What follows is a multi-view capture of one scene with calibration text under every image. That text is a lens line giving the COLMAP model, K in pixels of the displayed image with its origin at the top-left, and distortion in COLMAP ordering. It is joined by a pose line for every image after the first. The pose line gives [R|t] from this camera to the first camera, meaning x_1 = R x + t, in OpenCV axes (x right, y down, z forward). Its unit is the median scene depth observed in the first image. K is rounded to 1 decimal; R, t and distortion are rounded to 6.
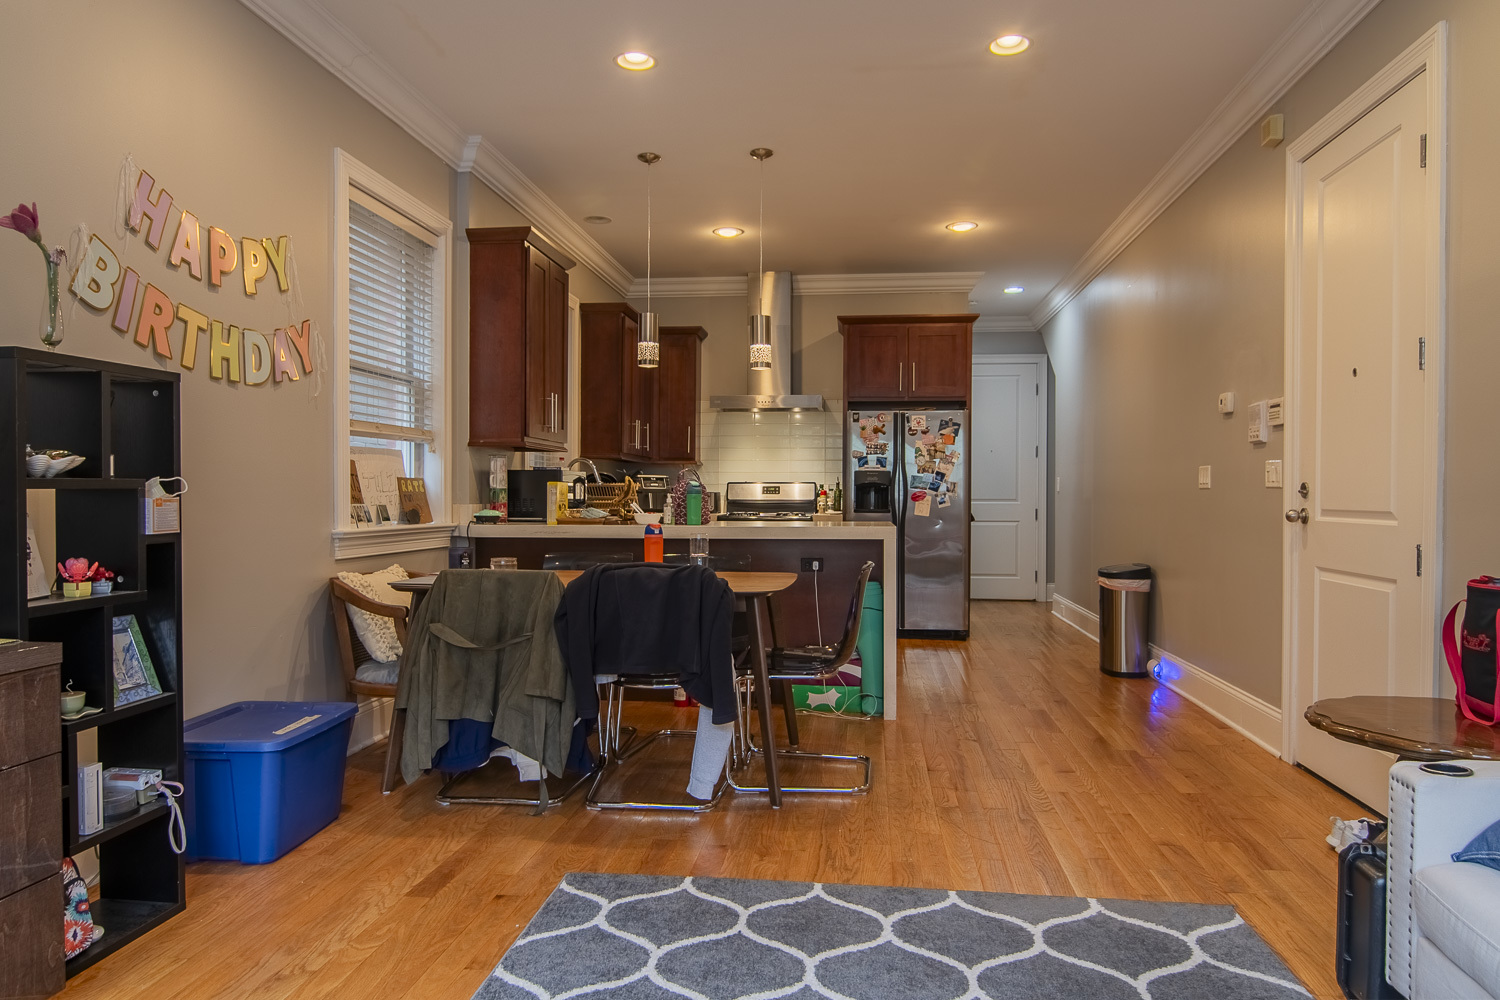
lens RADIAL K [[984.8, 0, 750.0], [0, 984.8, 500.0], [0, 0, 1]] dist [0.006480, -0.017572]
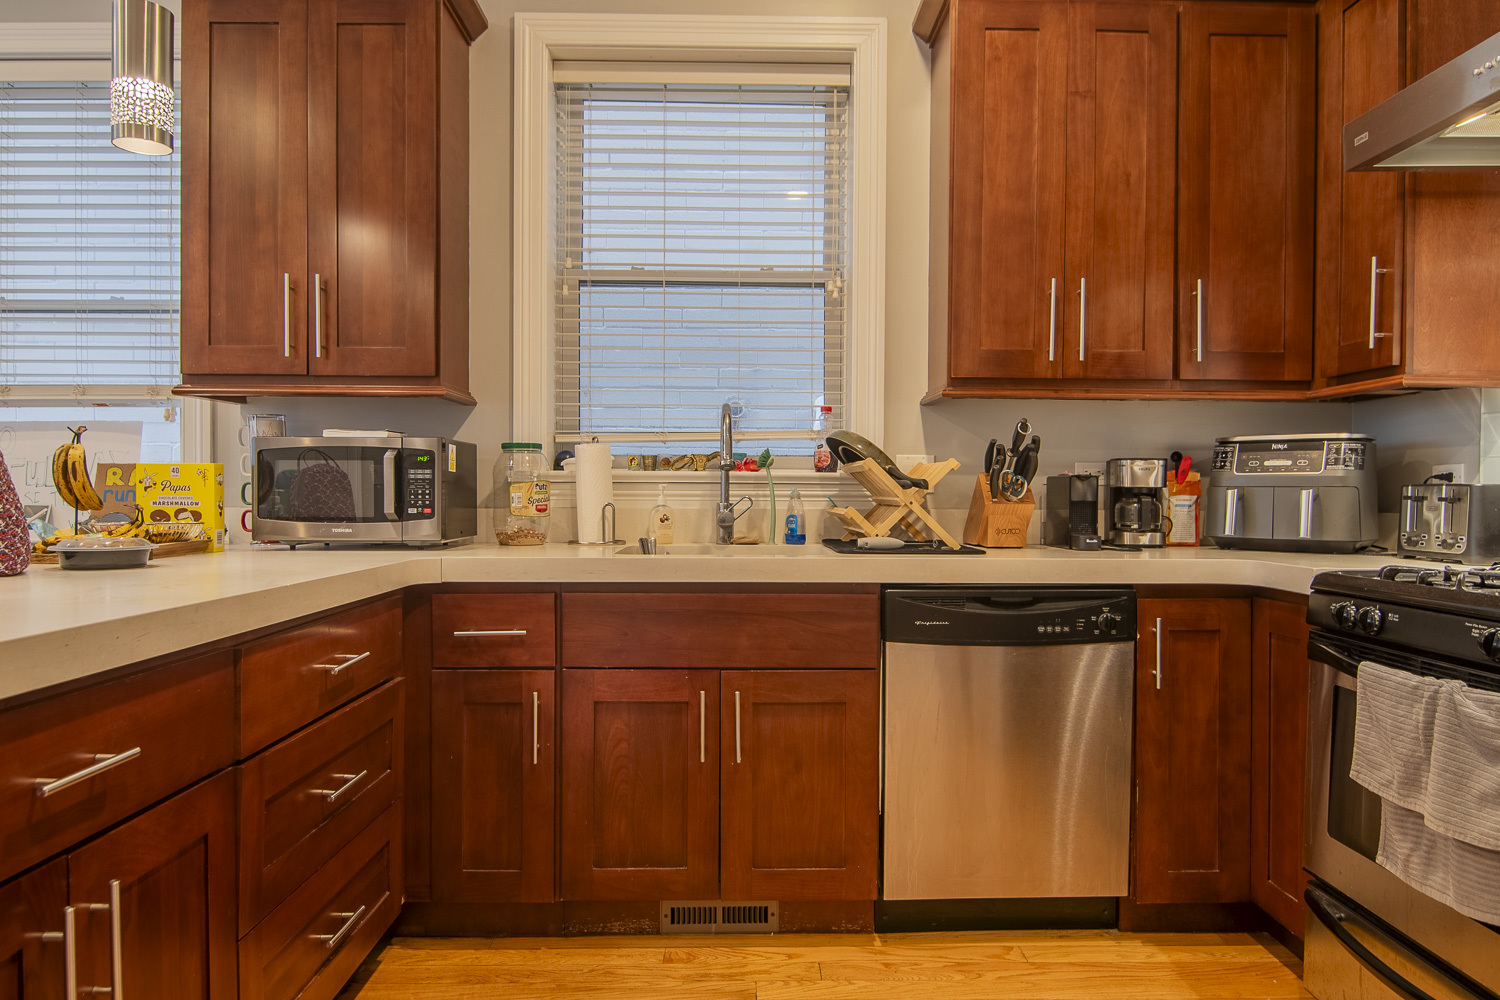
lens RADIAL K [[984.8, 0, 750.0], [0, 984.8, 500.0], [0, 0, 1]] dist [0.006480, -0.017572]
pose [[0.141860, 0.006545, -0.989865, 0.215572], [-0.010386, 0.999933, 0.005123, -0.003301], [0.989832, 0.009554, 0.141918, 0.848263]]
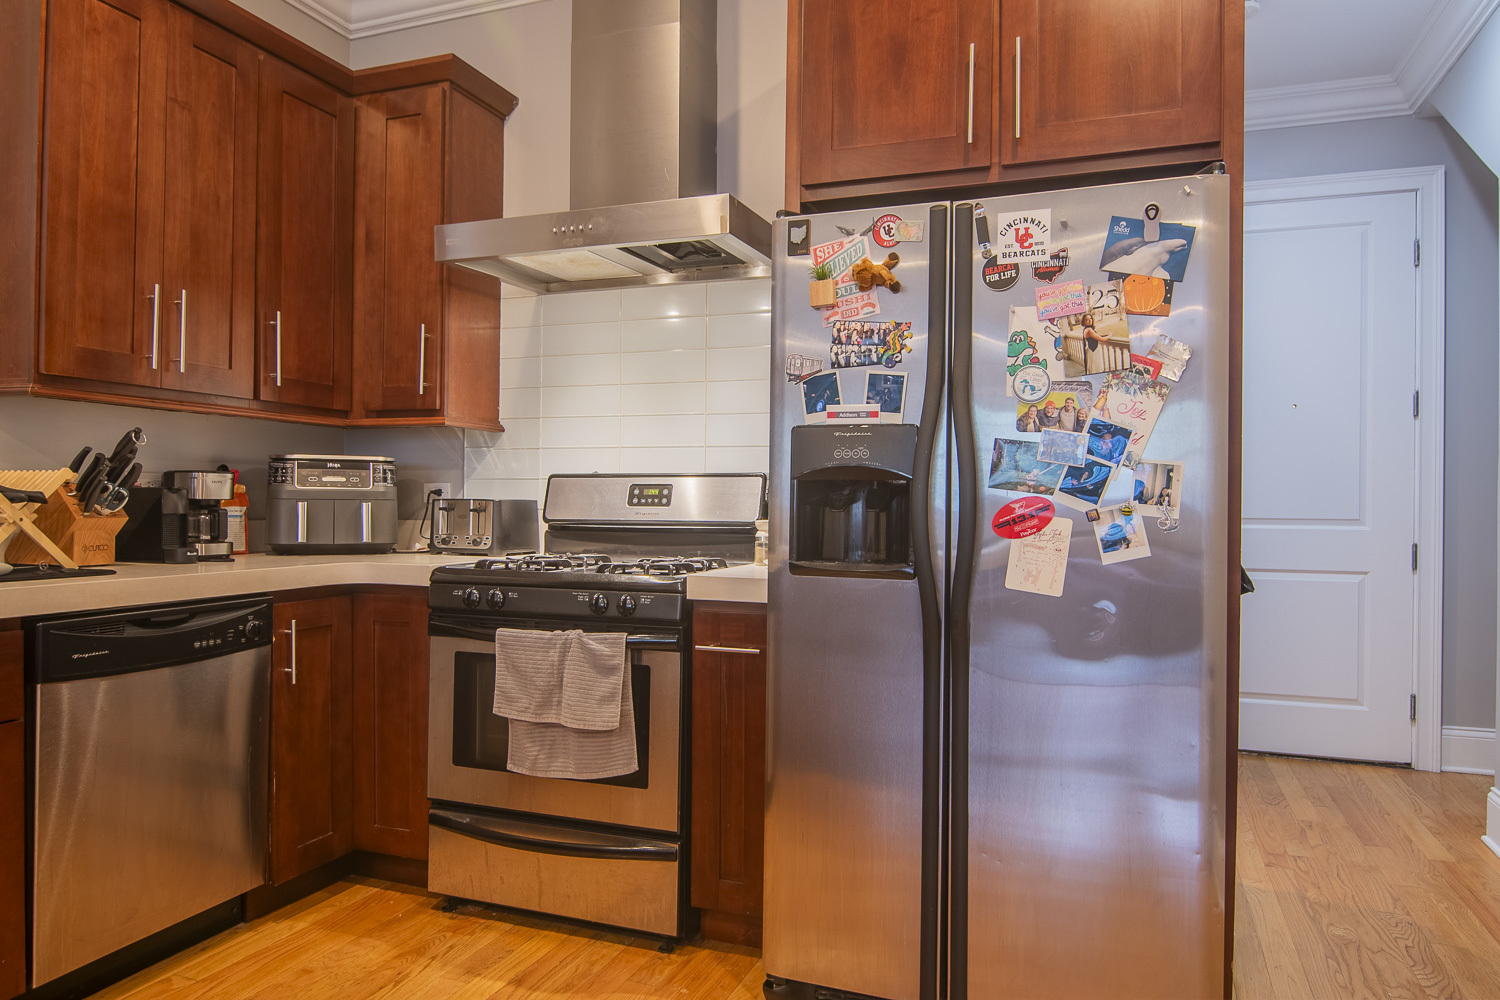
lens RADIAL K [[984.8, 0, 750.0], [0, 984.8, 500.0], [0, 0, 1]] dist [0.006480, -0.017572]
pose [[0.970755, 0.005099, -0.240018, 0.163197], [-0.007017, 0.999950, -0.007141, -0.006249], [0.239970, 0.008616, 0.970742, 0.725455]]
